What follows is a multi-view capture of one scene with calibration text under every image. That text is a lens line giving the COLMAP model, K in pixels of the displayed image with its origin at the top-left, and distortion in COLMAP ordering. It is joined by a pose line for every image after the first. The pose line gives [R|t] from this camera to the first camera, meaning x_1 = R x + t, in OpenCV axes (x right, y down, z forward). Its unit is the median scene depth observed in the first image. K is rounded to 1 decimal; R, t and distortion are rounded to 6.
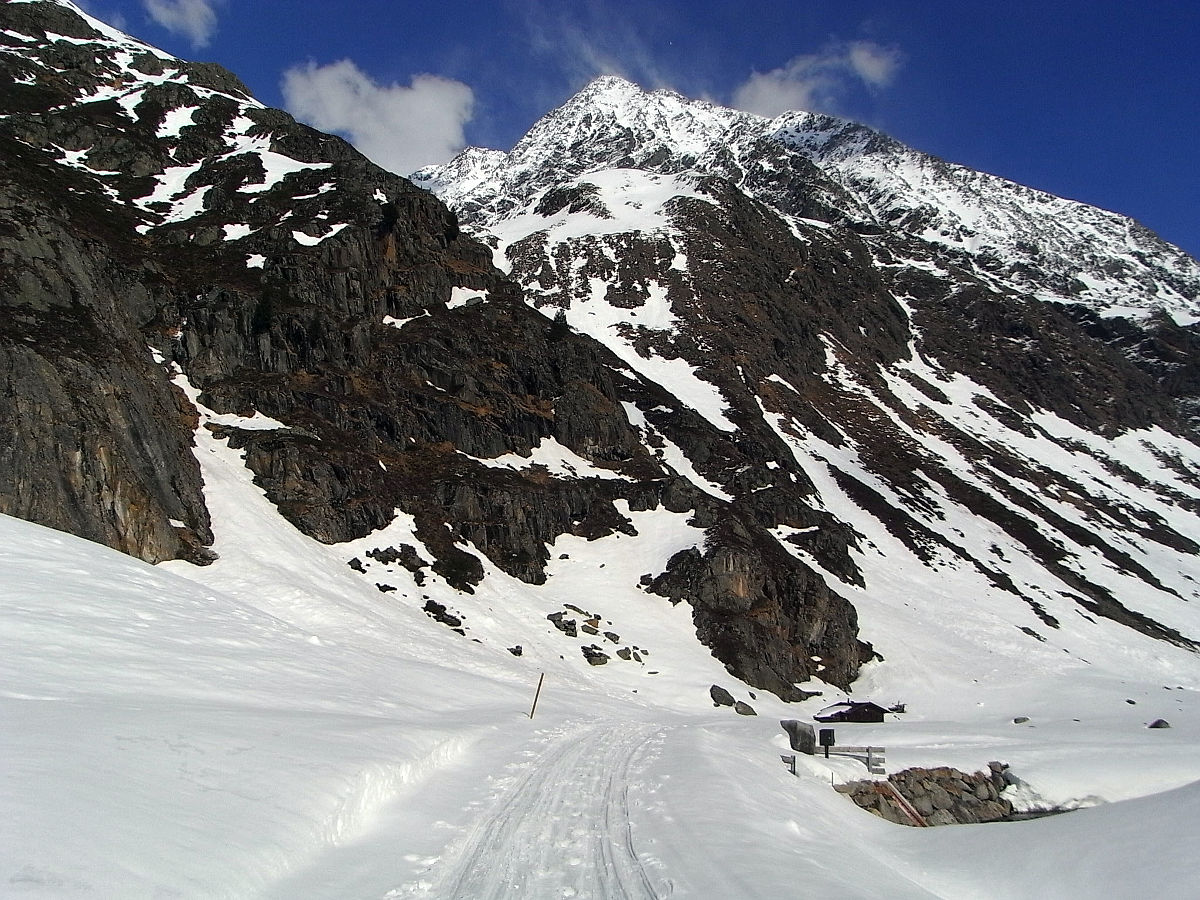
lens RADIAL K [[964.9, 0, 603.5], [0, 964.9, 447.4], [0, 0, 1]] dist [-0.004696, -0.000483]
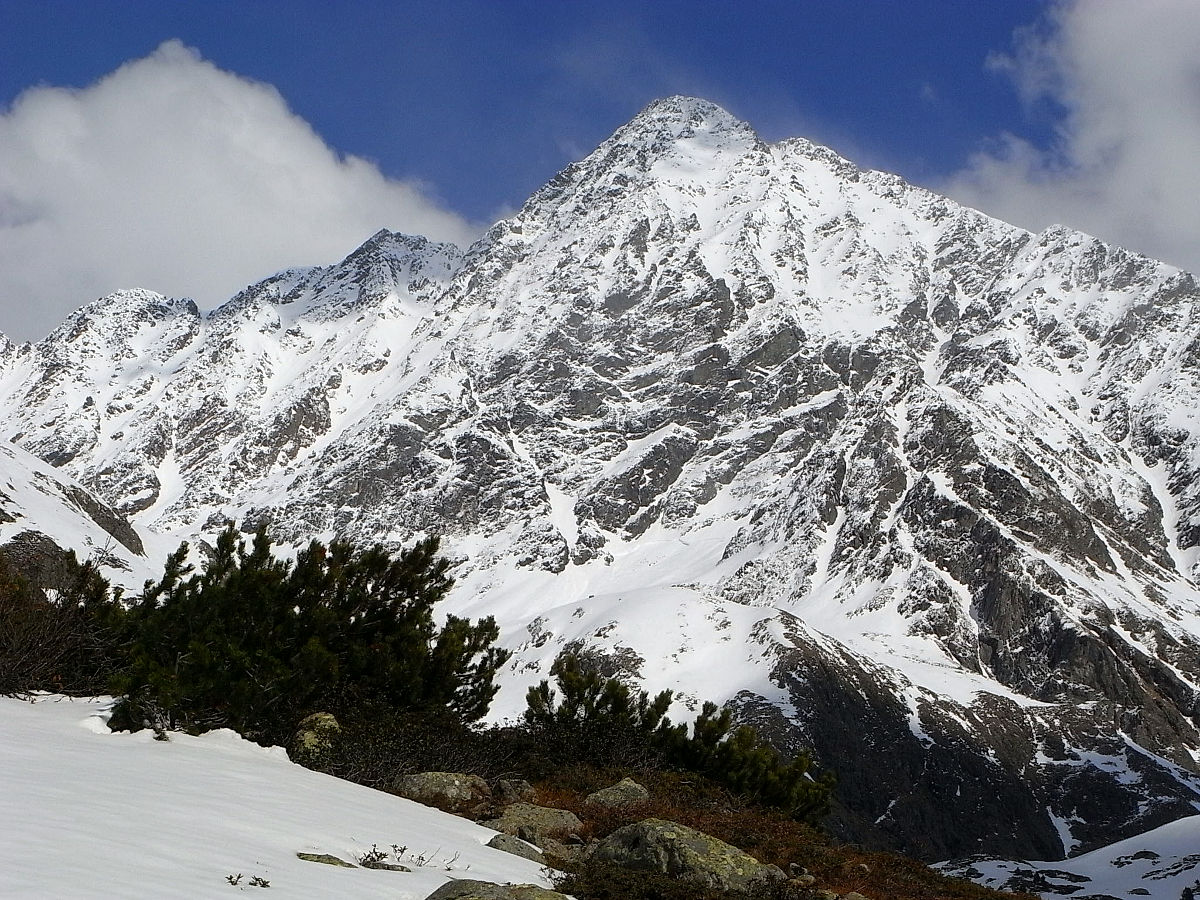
lens RADIAL K [[2637.1, 0, 596.2], [0, 2637.1, 451.6], [0, 0, 1]] dist [0.110924, 0.000000]
pose [[0.999050, 0.031590, -0.030012, 0.005373], [-0.035514, 0.989399, -0.140812, -0.048889], [0.025245, 0.141744, 0.989581, -0.350605]]
